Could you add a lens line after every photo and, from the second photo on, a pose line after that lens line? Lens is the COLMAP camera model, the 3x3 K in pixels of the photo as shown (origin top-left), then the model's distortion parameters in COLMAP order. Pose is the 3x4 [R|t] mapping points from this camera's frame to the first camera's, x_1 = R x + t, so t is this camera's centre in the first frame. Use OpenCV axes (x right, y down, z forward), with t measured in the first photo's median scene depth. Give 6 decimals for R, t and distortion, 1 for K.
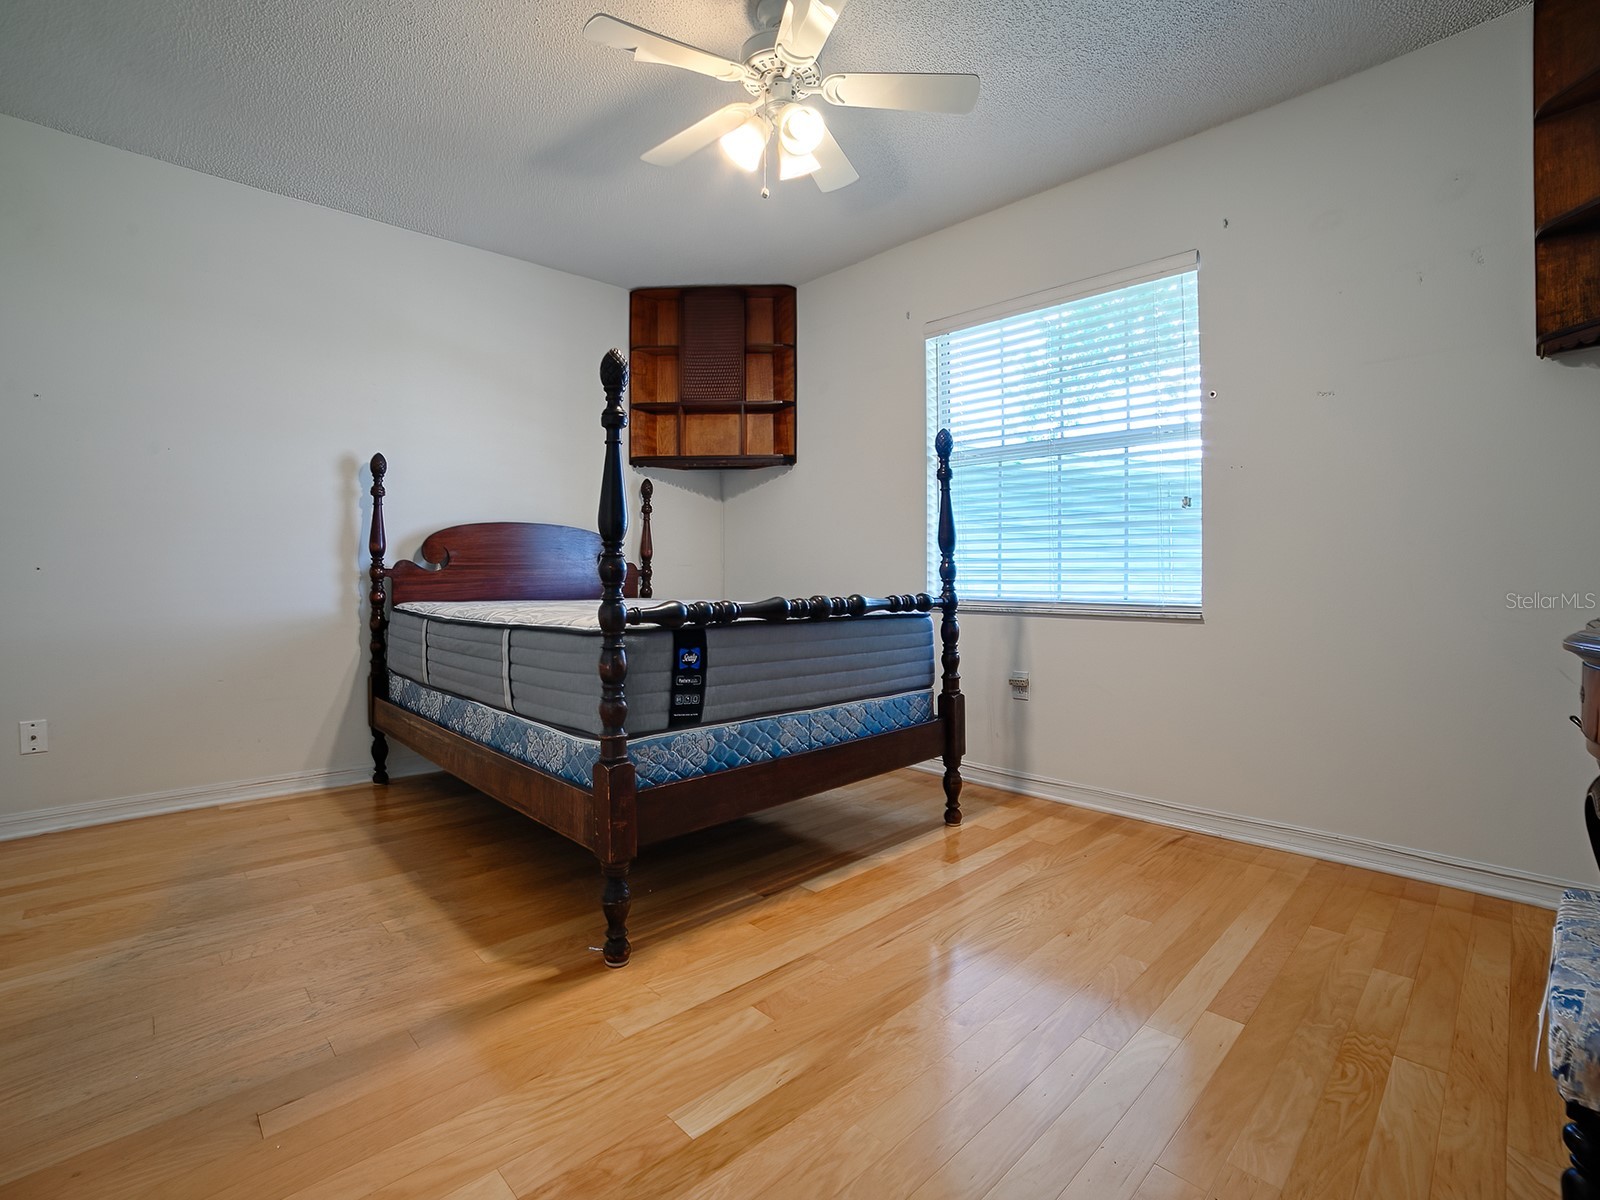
lens RADIAL K [[739.8, 0, 805.6], [0, 739.8, 585.7], [0, 0, 1]] dist [-0.040131, 0.000522]
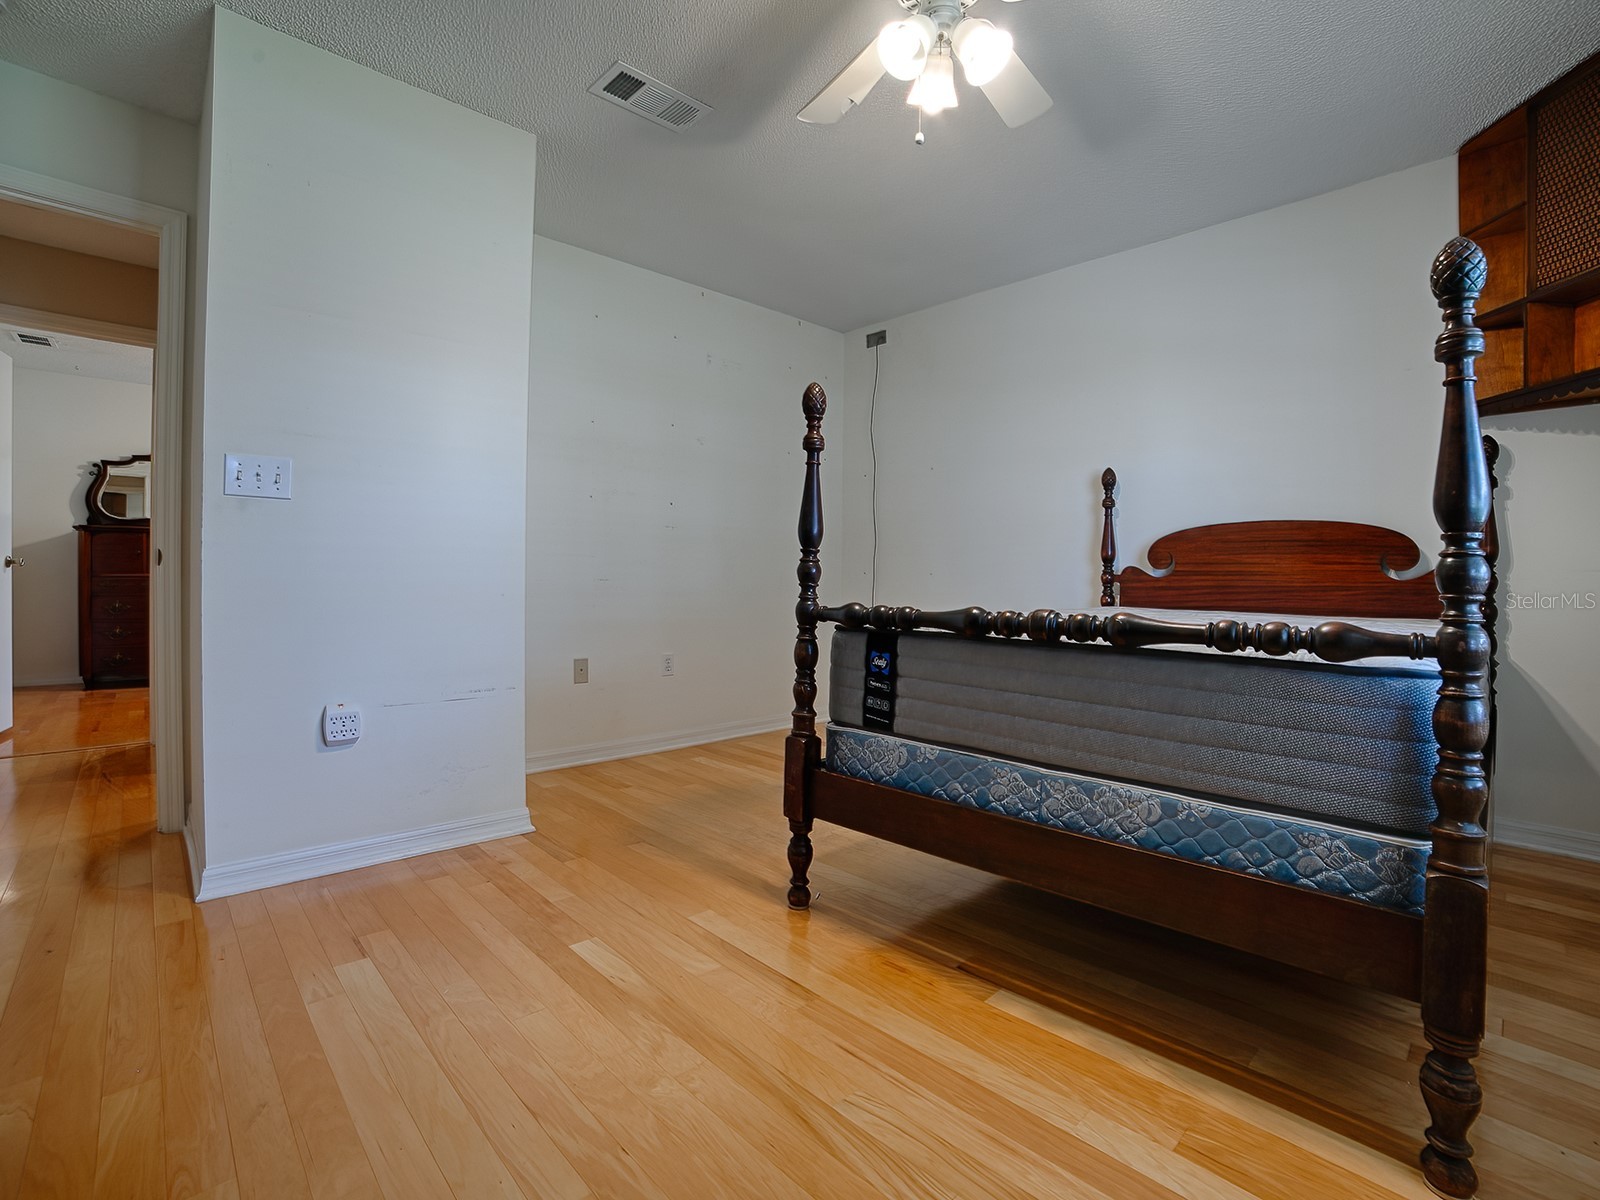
lens RADIAL K [[739.8, 0, 806.0], [0, 739.8, 587.9], [0, 0, 1]] dist [-0.040131, 0.000522]
pose [[0.007296, 0.012617, -0.999894, 0.793116], [-0.020503, 0.999712, 0.012465, -0.011952], [0.999763, 0.020410, 0.007553, 0.848854]]
